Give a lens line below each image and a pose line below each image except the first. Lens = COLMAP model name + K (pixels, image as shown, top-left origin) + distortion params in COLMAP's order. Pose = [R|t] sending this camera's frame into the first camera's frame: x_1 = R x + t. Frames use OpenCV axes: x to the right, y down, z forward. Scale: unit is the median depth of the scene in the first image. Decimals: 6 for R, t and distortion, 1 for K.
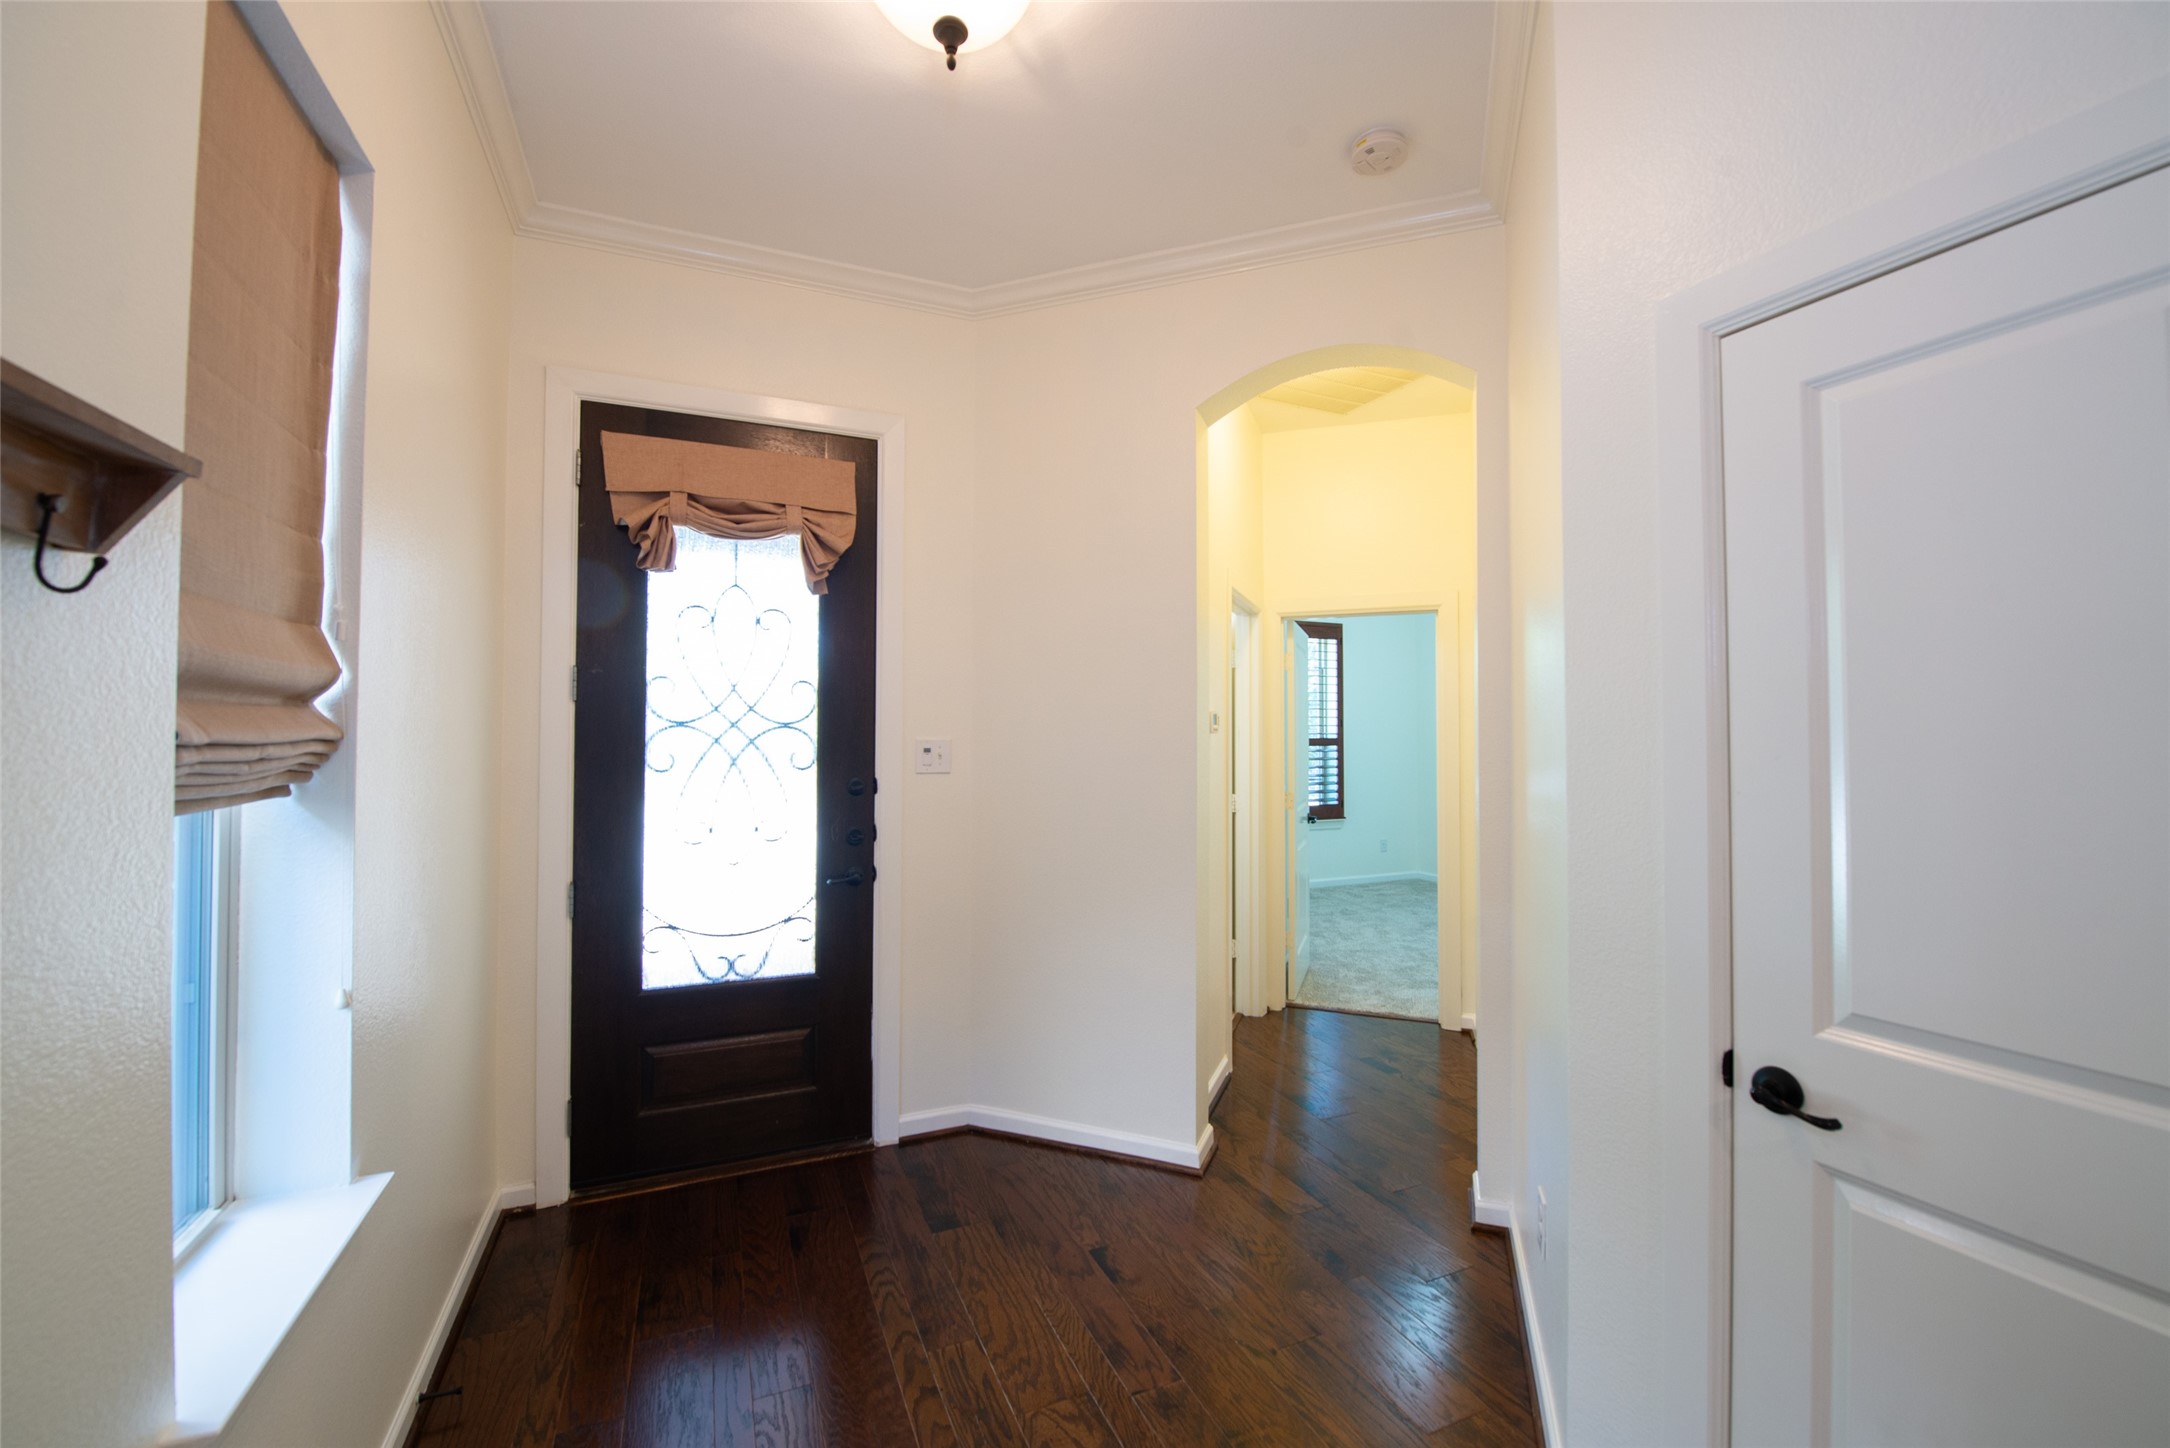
lens RADIAL K [[852.7, 0, 1078.7], [0, 852.7, 721.6], [0, 0, 1]] dist [0.010779, -0.002391]
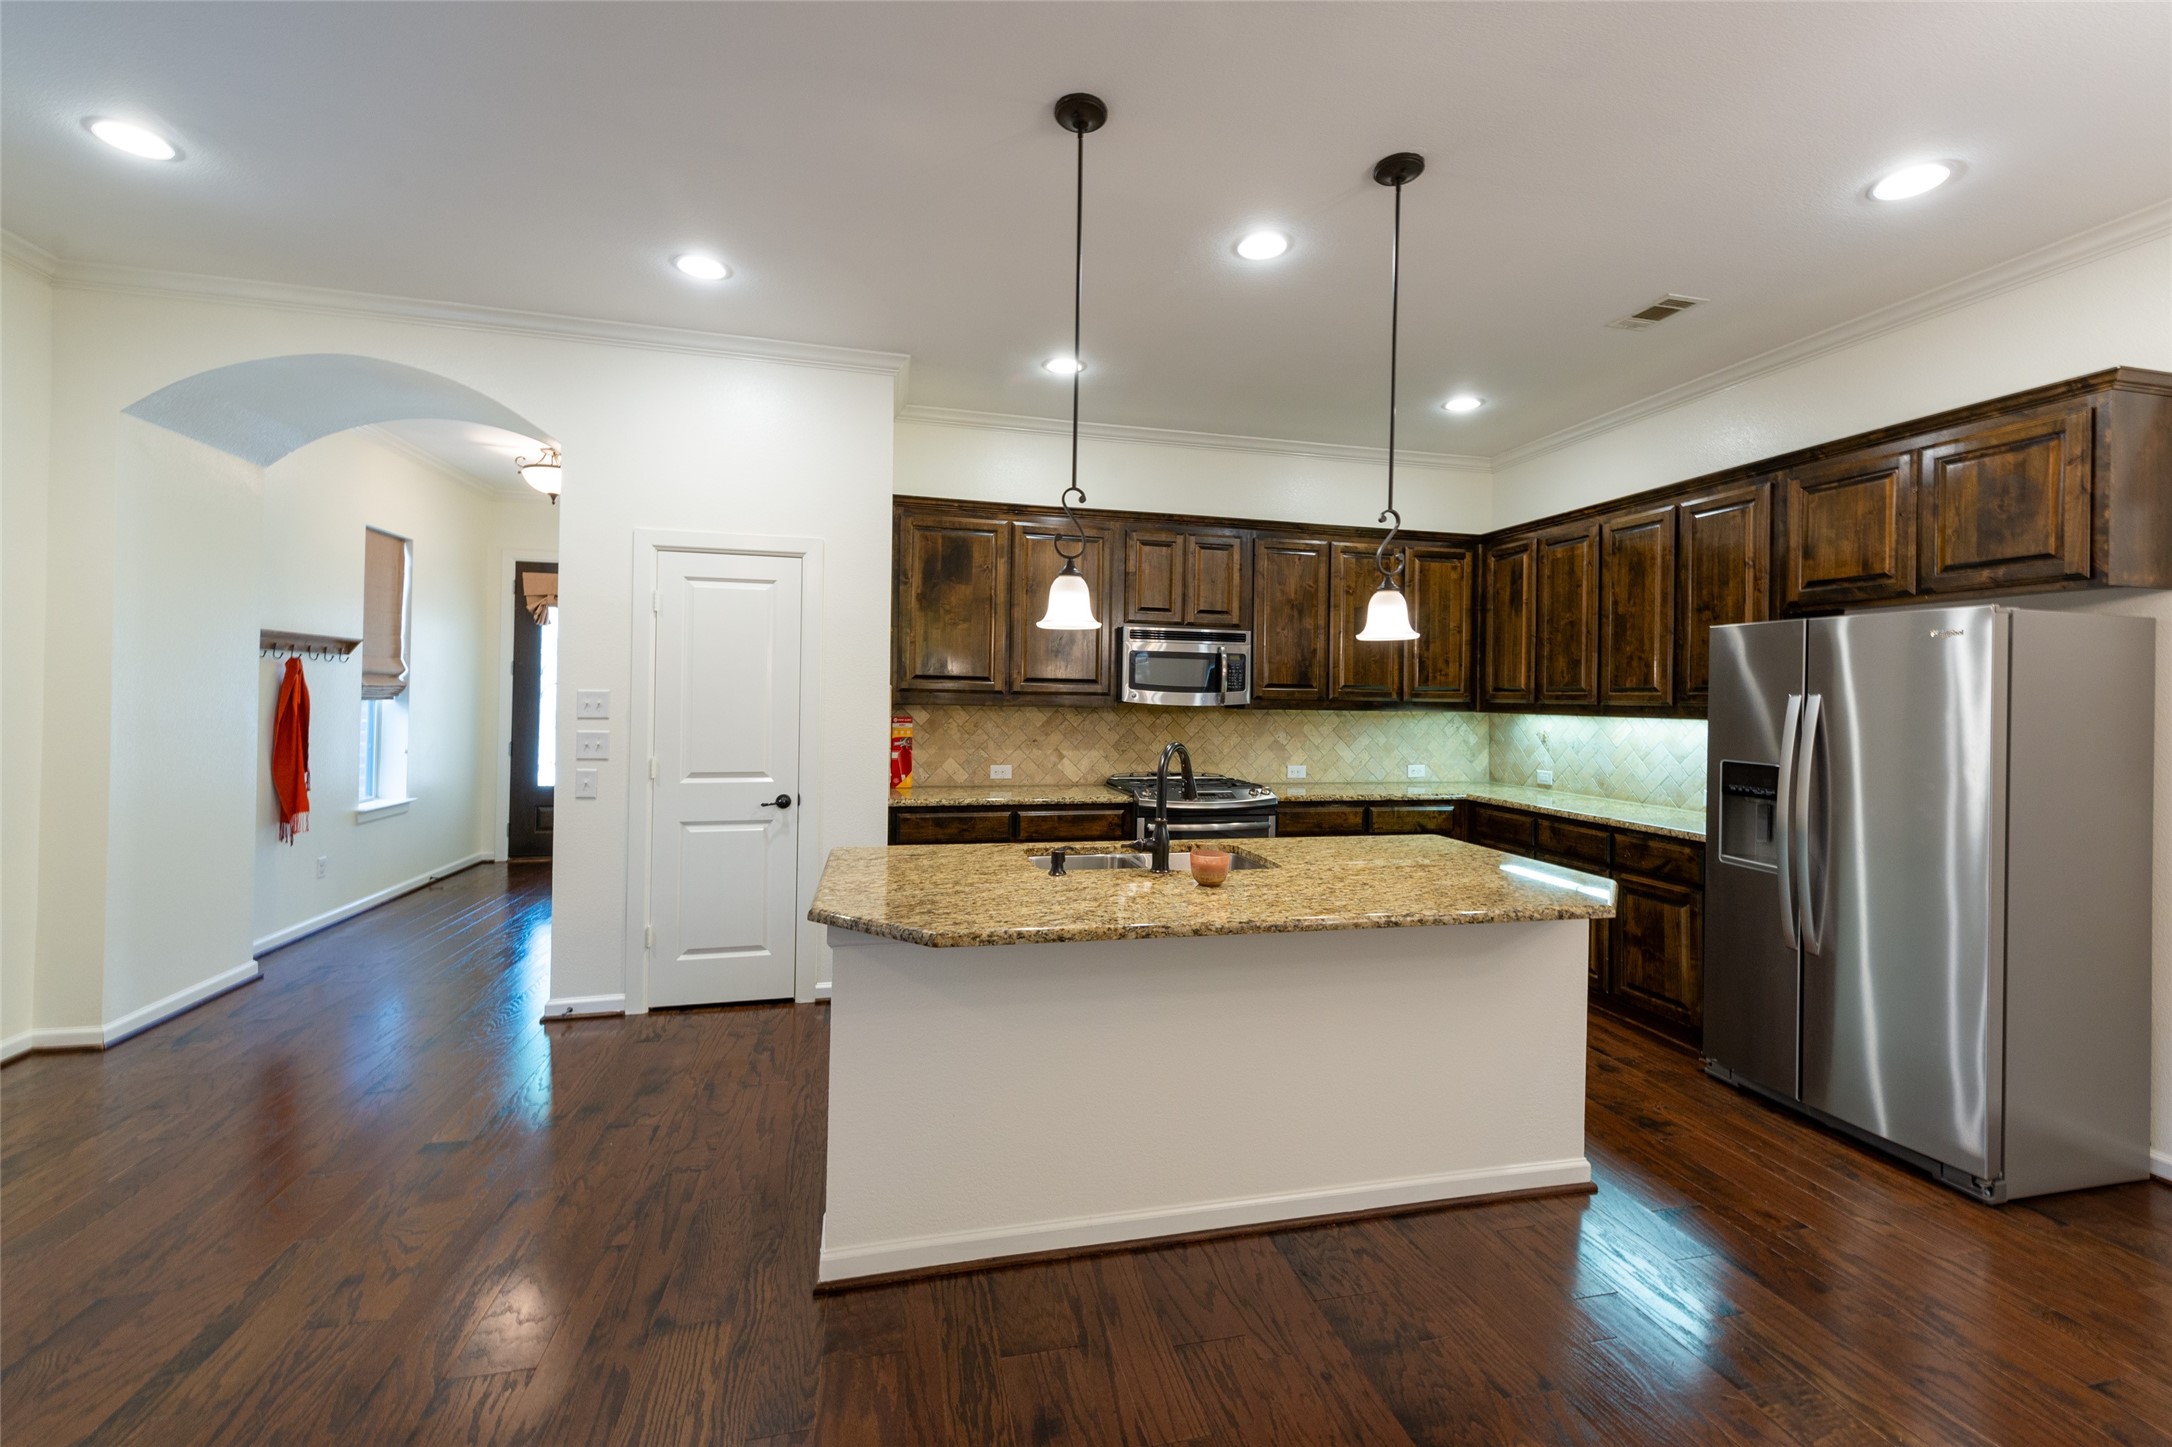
lens RADIAL K [[853.5, 0, 1085.9], [0, 853.5, 708.6], [0, 0, 1]] dist [0.010779, -0.002391]
pose [[0.986525, 0.010122, -0.163295, 2.954430], [-0.007213, 0.999805, 0.018399, 0.028504], [0.163449, -0.016973, 0.986406, -2.453188]]
